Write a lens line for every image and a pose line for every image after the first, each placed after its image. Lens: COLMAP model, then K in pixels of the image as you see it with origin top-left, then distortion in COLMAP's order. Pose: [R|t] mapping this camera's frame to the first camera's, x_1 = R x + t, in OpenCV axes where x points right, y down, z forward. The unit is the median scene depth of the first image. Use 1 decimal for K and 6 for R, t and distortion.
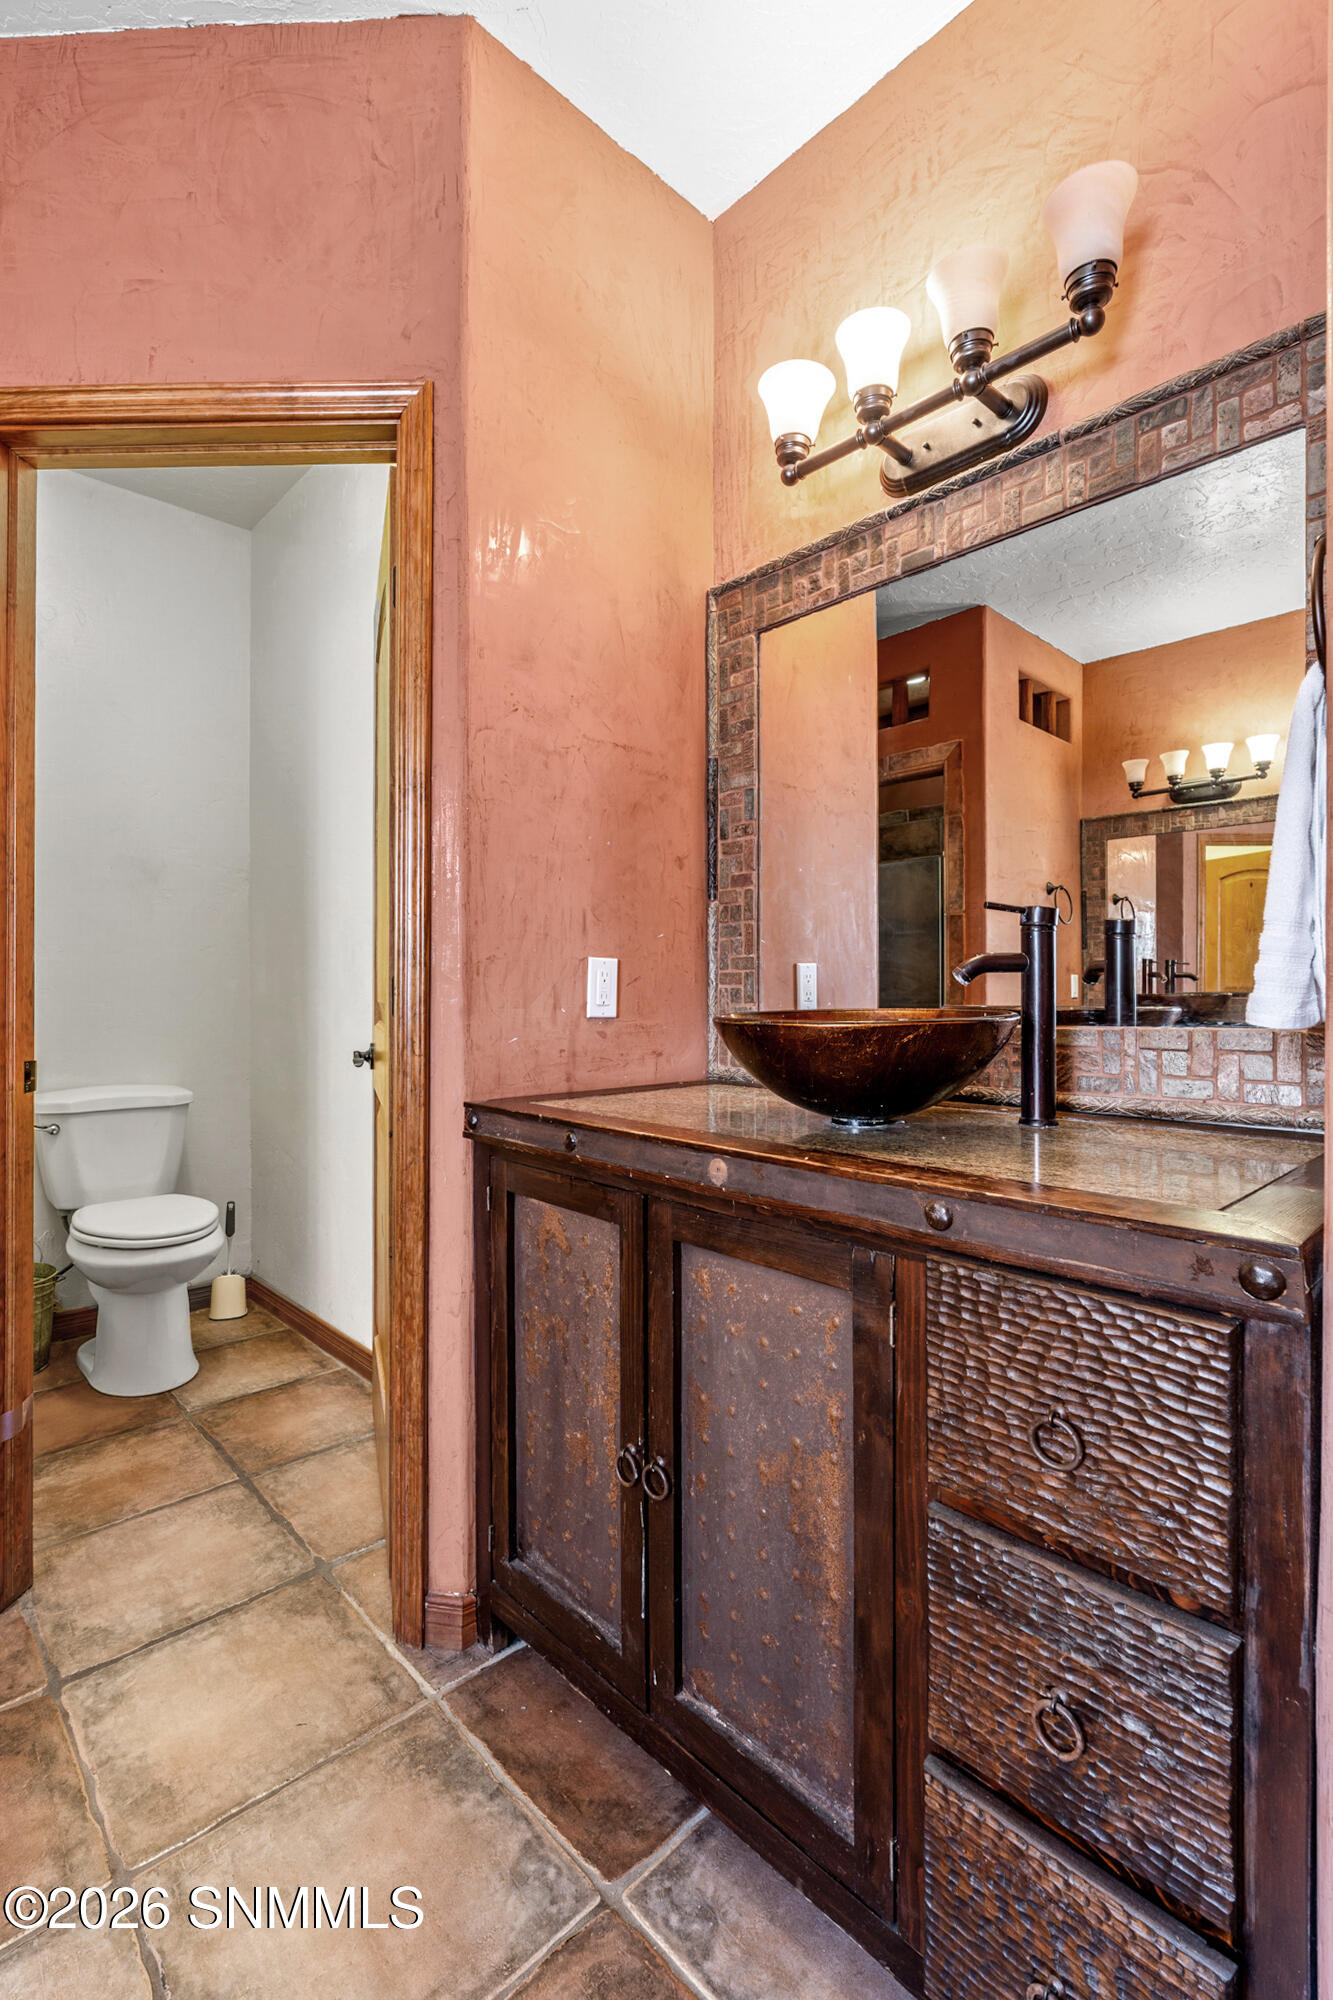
lens RADIAL K [[903.4, 0, 658.1], [0, 903.4, 996.8], [0, 0, 1]] dist [-0.004181, 0.000203]
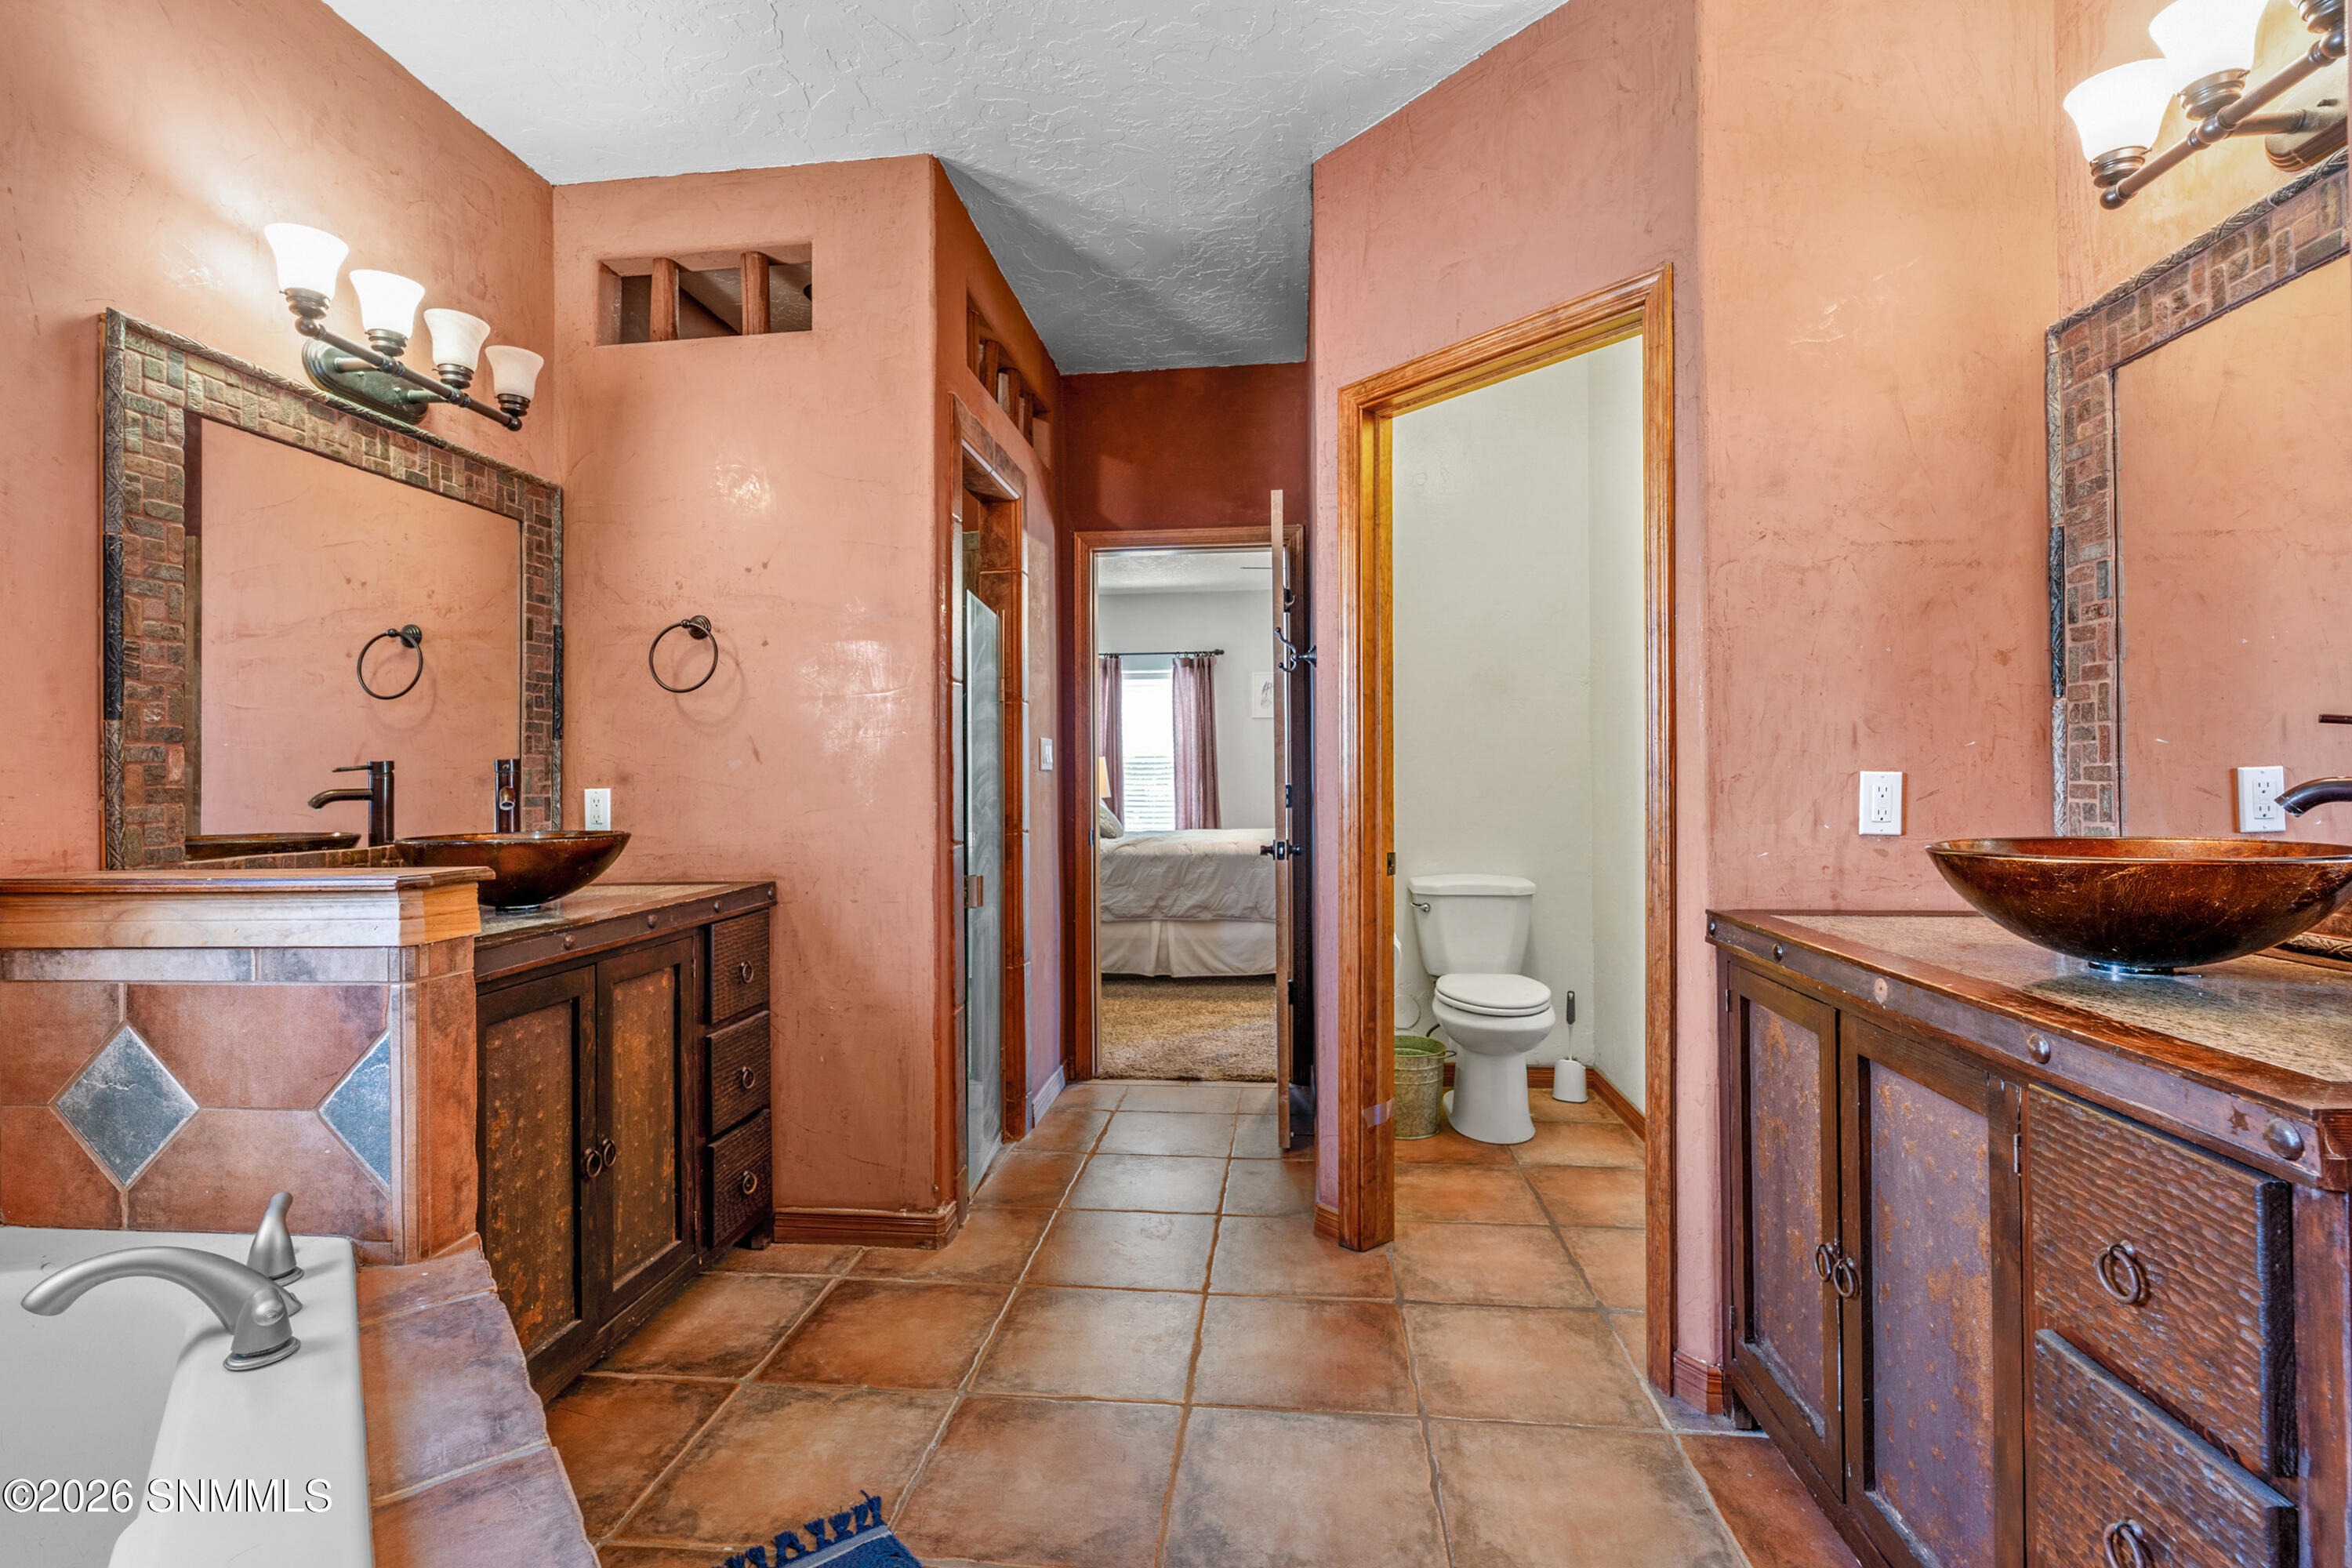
lens RADIAL K [[1062.4, 0, 1188.5], [0, 1062.4, 780.0], [0, 0, 1]] dist [-0.004181, 0.000203]
pose [[0.659862, -0.002840, -0.751381, 0.321192], [0.003454, 0.999994, -0.000746, -0.039172], [0.751379, -0.002103, 0.659868, -0.301453]]
